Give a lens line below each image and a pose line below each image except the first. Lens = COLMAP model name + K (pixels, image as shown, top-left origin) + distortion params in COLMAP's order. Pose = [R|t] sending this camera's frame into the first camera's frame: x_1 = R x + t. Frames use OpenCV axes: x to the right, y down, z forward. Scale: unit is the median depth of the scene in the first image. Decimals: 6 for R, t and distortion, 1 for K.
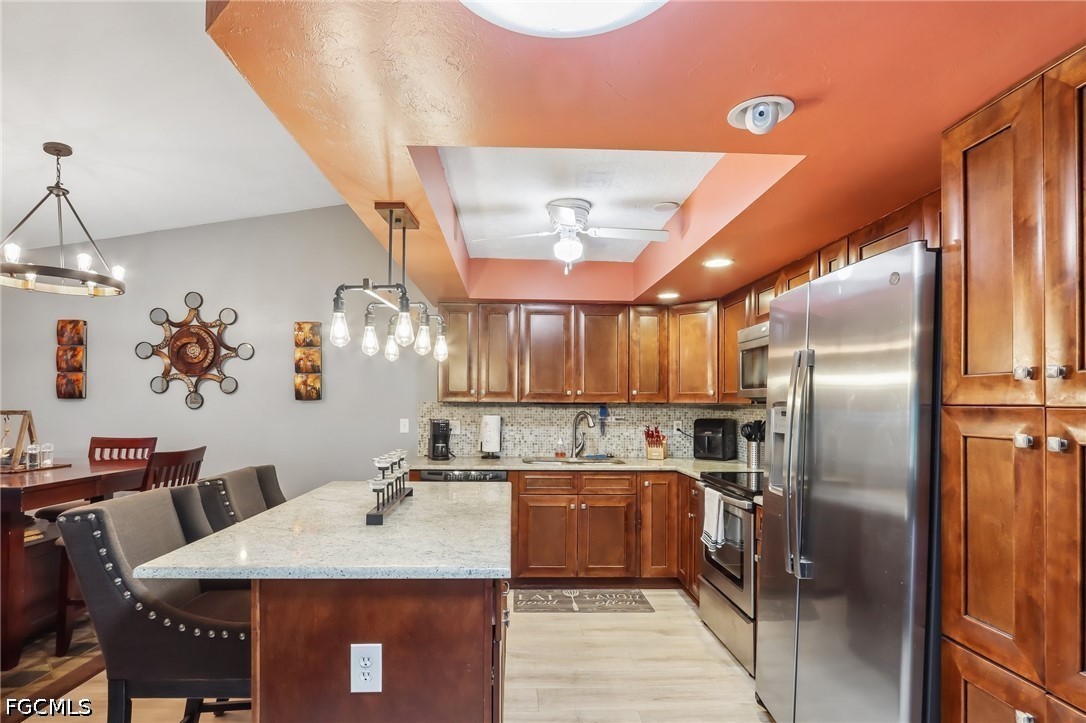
lens RADIAL K [[555.1, 0, 532.4], [0, 555.1, 398.8], [0, 0, 1]] dist [-0.011462, 0.000762]
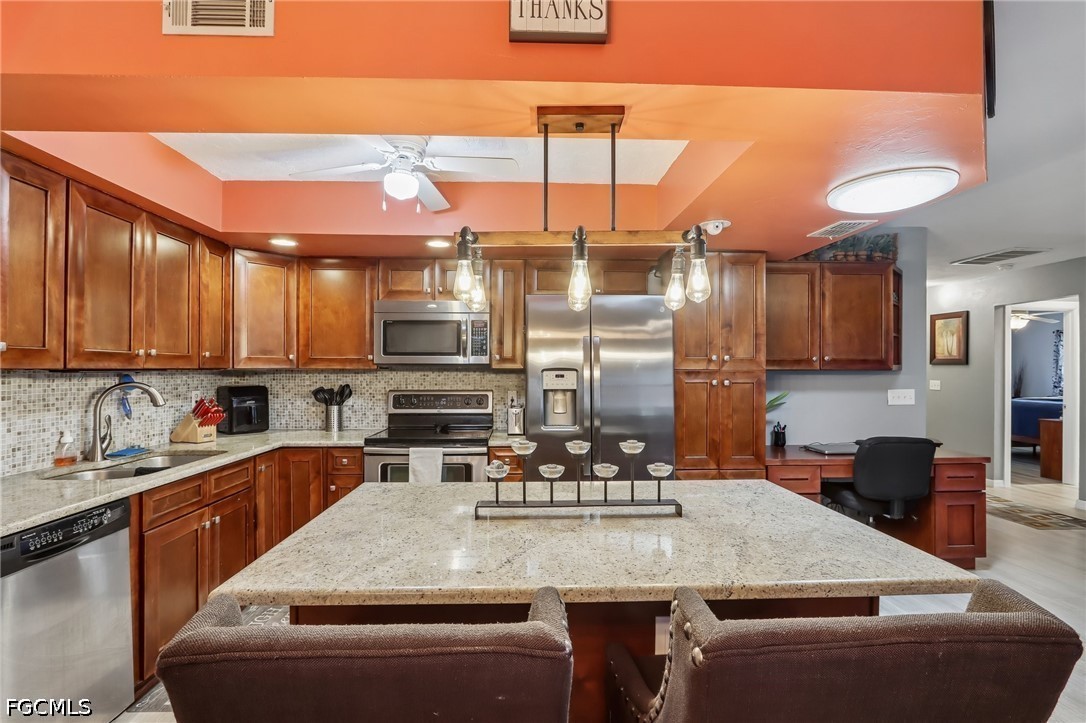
lens RADIAL K [[508.5, 0, 536.3], [0, 508.5, 364.0], [0, 0, 1]] dist [-0.014086, 0.000318]
pose [[-0.000434, 0.004256, 0.999991, -0.505193], [-0.008513, 0.999955, -0.004259, 0.000594], [-0.999964, -0.008515, -0.000397, 0.577935]]
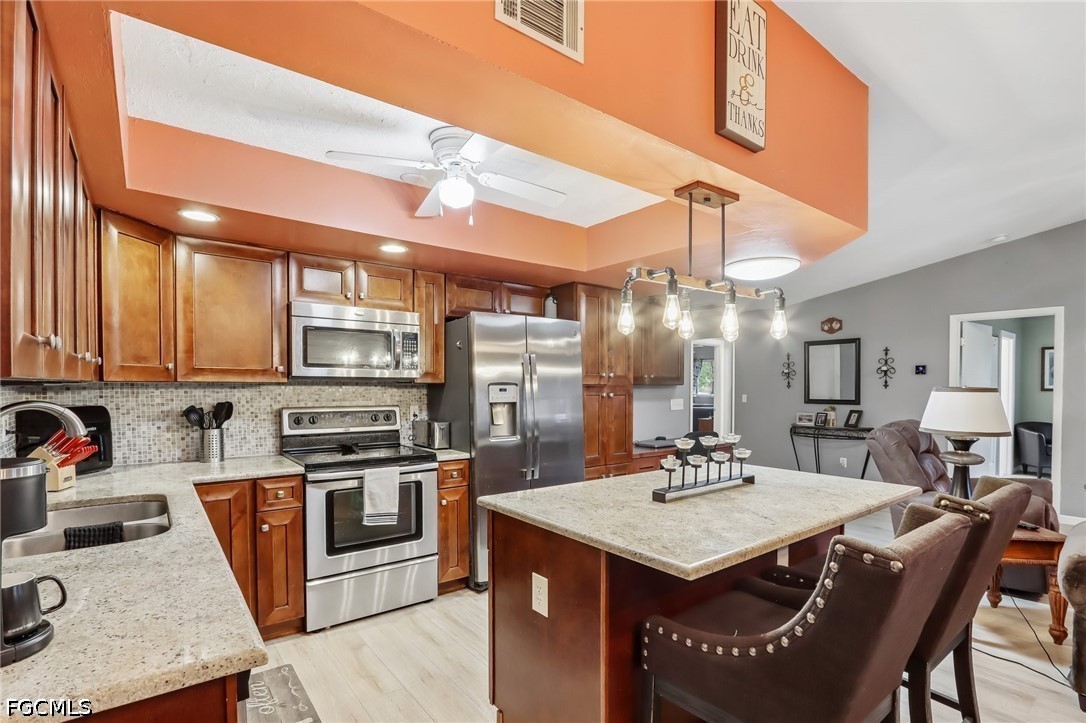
lens RADIAL K [[516.0, 0, 541.1], [0, 516.0, 391.5], [0, 0, 1]] dist [-0.013084, -0.000031]
pose [[-0.577905, -0.018080, 0.815904, -0.452632], [-0.012873, 0.999832, 0.013038, 0.005956], [-0.816003, -0.002968, -0.578040, 0.965587]]
